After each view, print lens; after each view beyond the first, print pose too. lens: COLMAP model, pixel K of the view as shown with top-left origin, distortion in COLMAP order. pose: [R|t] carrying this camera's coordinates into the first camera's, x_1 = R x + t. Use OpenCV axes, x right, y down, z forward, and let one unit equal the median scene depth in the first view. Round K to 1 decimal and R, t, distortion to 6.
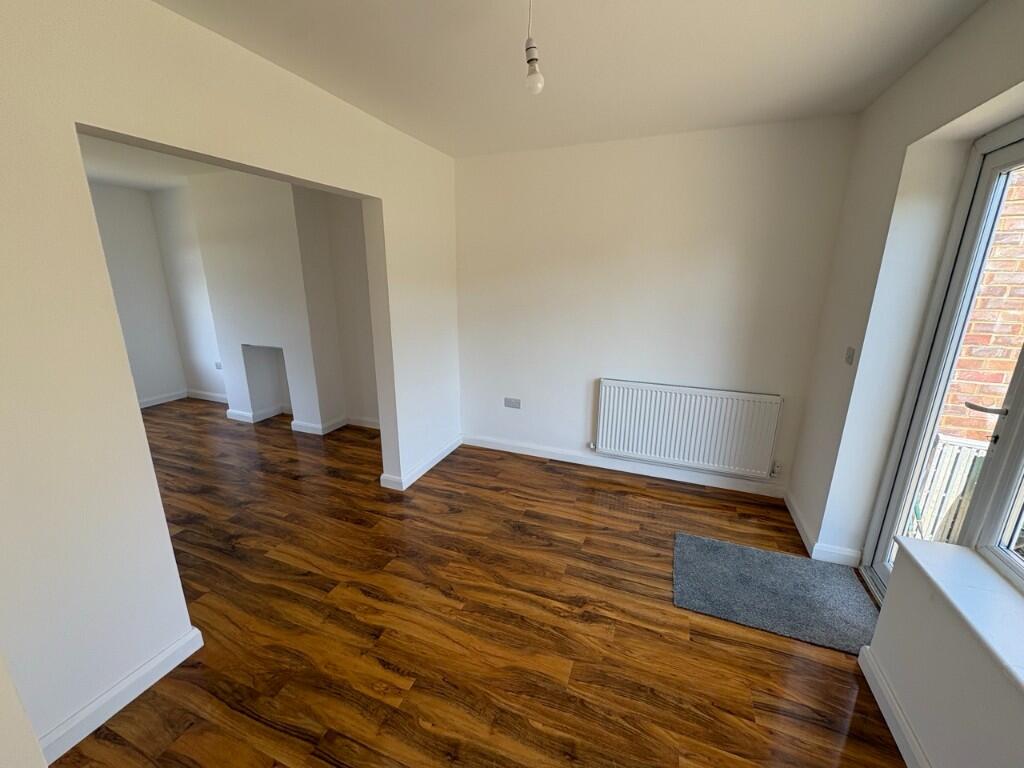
lens RADIAL K [[411.5, 0, 512.0], [0, 411.5, 384.0], [0, 0, 1]] dist [-0.001327, -0.000064]
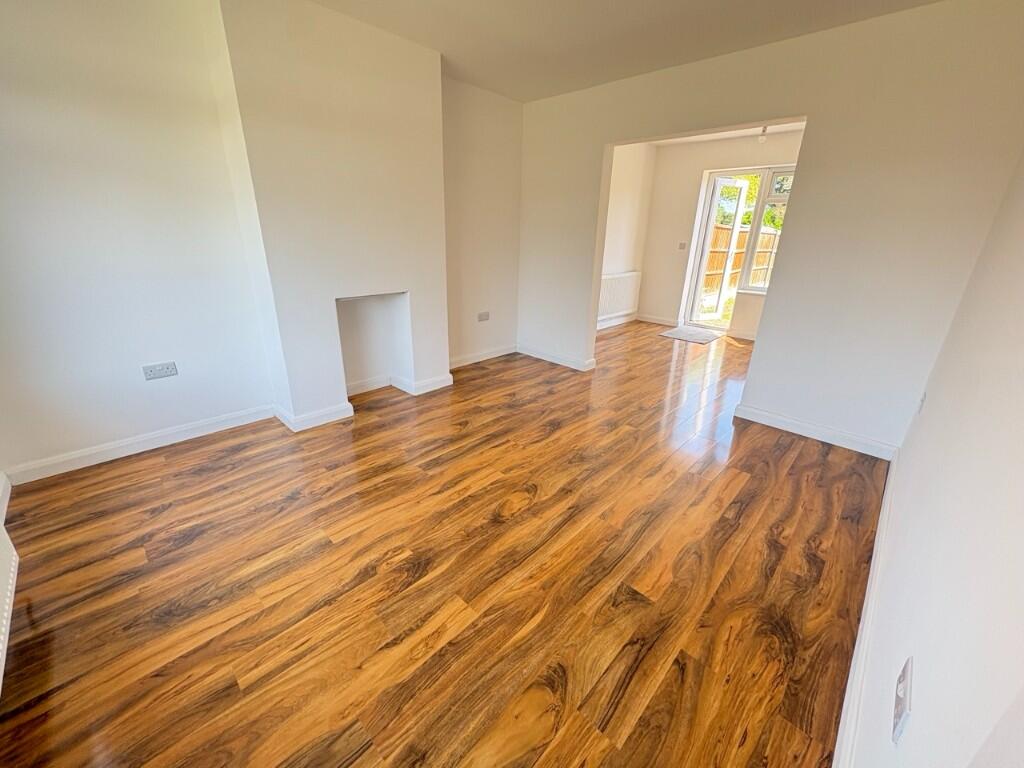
lens RADIAL K [[411.5, 0, 512.0], [0, 411.5, 384.0], [0, 0, 1]] dist [-0.001327, -0.000064]
pose [[0.386390, -0.330067, 0.861254, -1.274922], [0.205513, 0.941110, 0.268471, -0.102054], [-0.899148, 0.073265, 0.431469, 0.503822]]
